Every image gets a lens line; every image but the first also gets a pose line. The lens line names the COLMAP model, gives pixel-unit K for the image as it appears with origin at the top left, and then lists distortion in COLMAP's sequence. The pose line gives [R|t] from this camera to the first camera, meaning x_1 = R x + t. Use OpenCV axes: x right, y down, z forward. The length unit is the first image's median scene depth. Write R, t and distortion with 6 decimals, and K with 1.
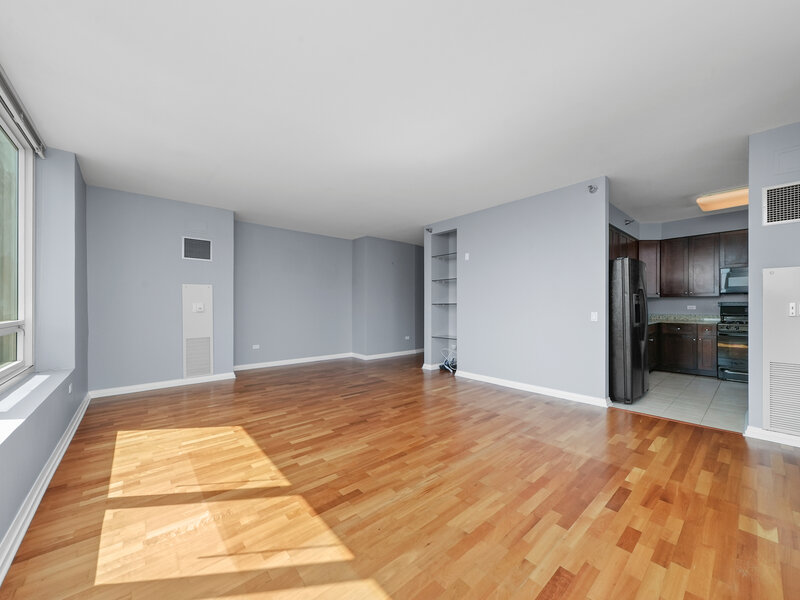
lens RADIAL K [[307.1, 0, 402.5], [0, 307.1, 304.3], [0, 0, 1]] dist [0.002048, 0.000258]
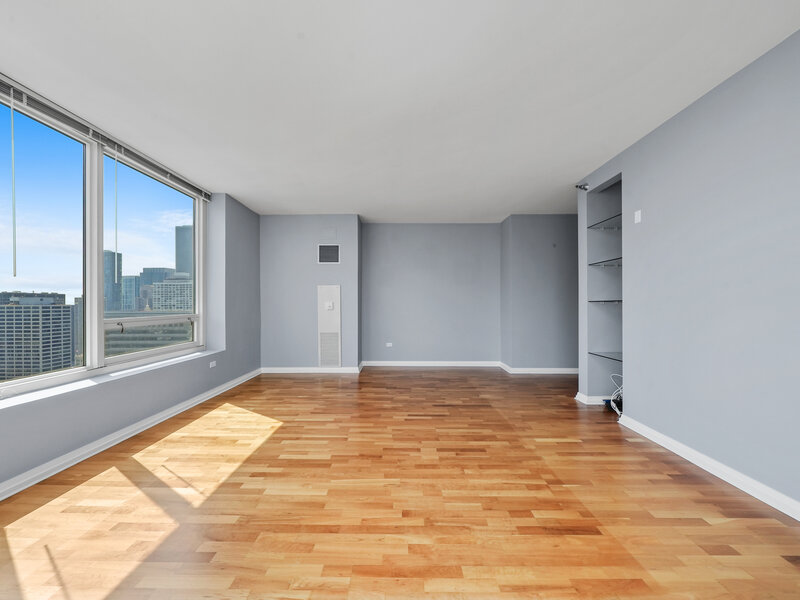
lens RADIAL K [[314.7, 0, 400.8], [0, 314.7, 301.5], [0, 0, 1]] dist [-0.002248, 0.000028]
pose [[0.747934, -0.005608, -0.663750, 0.376410], [0.004209, 0.999984, -0.003707, 0.000341], [0.663760, -0.000021, 0.747946, 0.395932]]
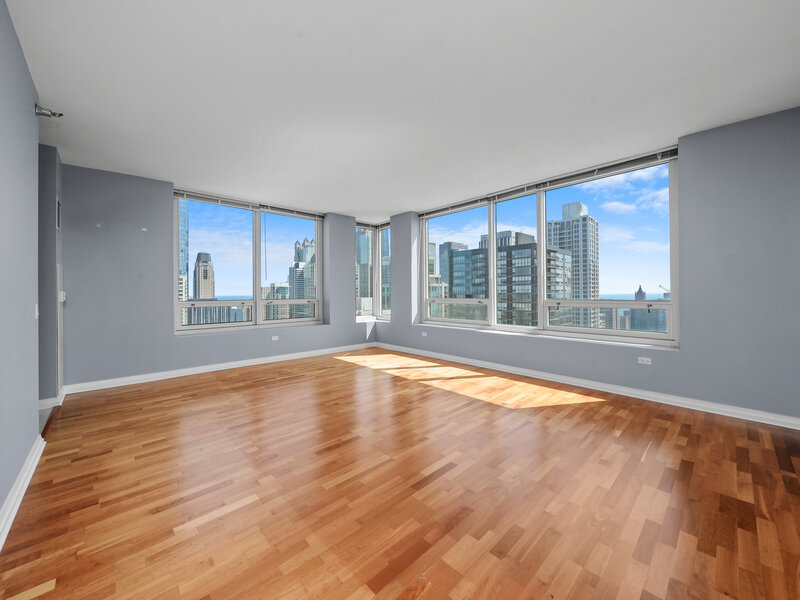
lens RADIAL K [[314.6, 0, 395.3], [0, 314.6, 290.0], [0, 0, 1]] dist [-0.002440, -0.000139]
pose [[-0.999826, 0.006262, -0.017578, -0.101338], [0.006387, 0.999955, -0.007037, 0.006258], [0.017533, -0.007148, -0.999821, 1.687956]]
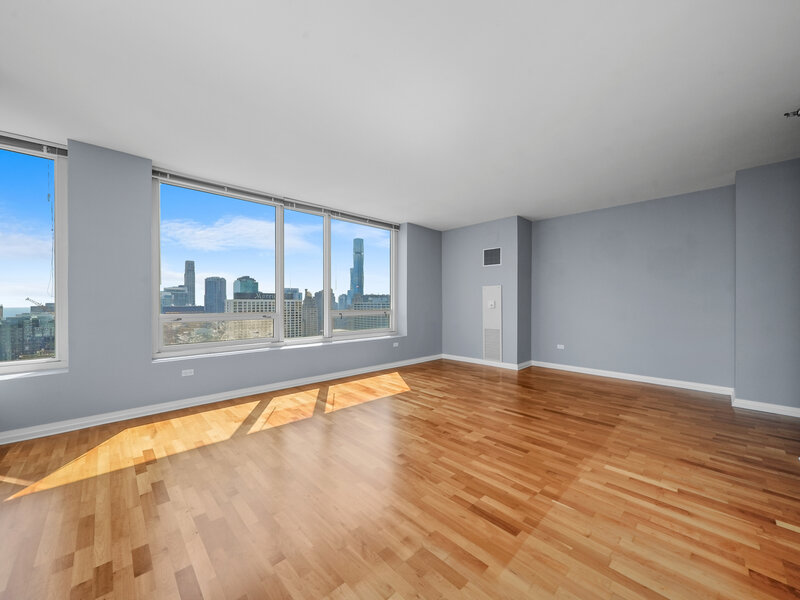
lens RADIAL K [[314.7, 0, 400.8], [0, 314.7, 301.5], [0, 0, 1]] dist [-0.002248, 0.000028]
pose [[0.041931, -0.003630, -0.999114, 0.728843], [0.003156, 0.999989, -0.003501, 0.002264], [0.999116, -0.003006, 0.041942, 0.741390]]
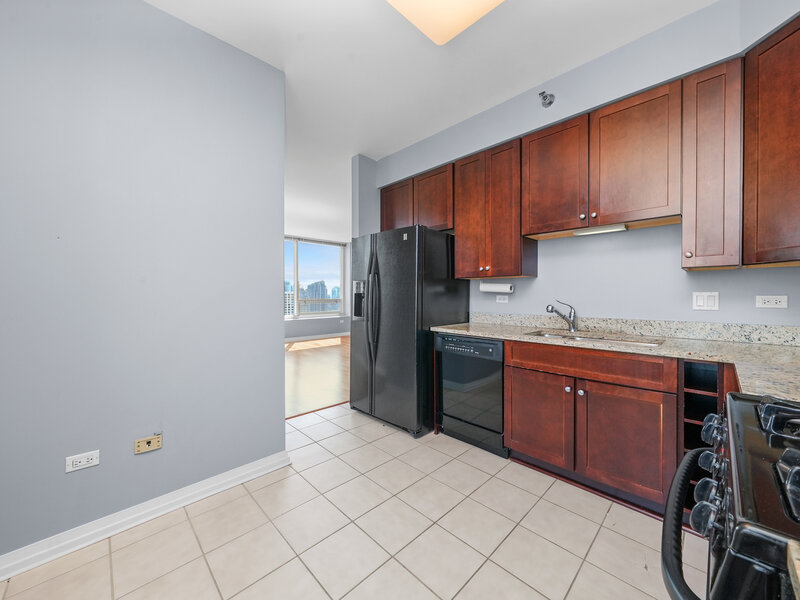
lens RADIAL K [[314.7, 0, 400.8], [0, 314.7, 301.5], [0, 0, 1]] dist [-0.002248, 0.000028]
pose [[0.068599, 0.020067, -0.997443, 1.640456], [-0.001006, 0.999799, 0.020045, 0.006018], [0.997644, -0.000372, 0.068605, 1.074387]]
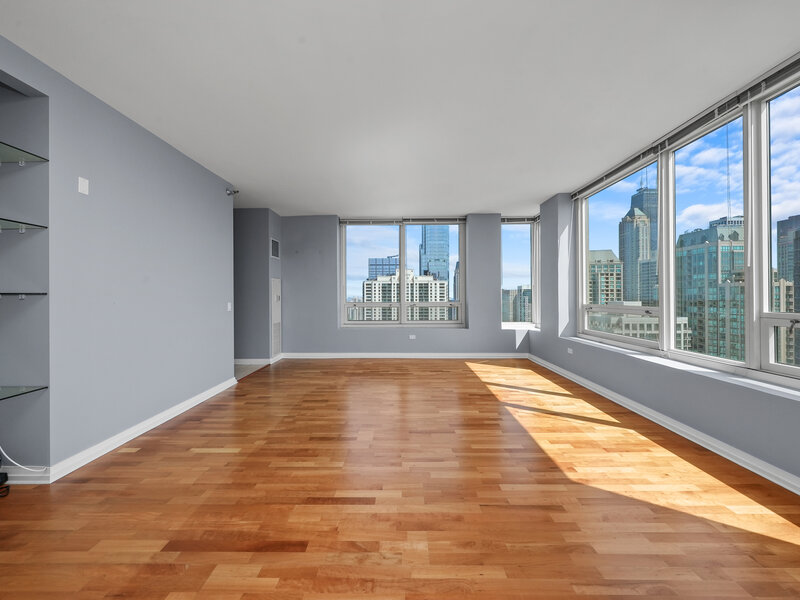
lens RADIAL K [[305.0, 0, 395.2], [0, 305.0, 295.1], [0, 0, 1]] dist [-0.001712, 0.000001]
pose [[-0.734245, 0.004195, 0.678872, -0.572726], [0.003331, 0.999991, -0.002577, 0.003595], [-0.678877, 0.000369, -0.734252, 1.430002]]
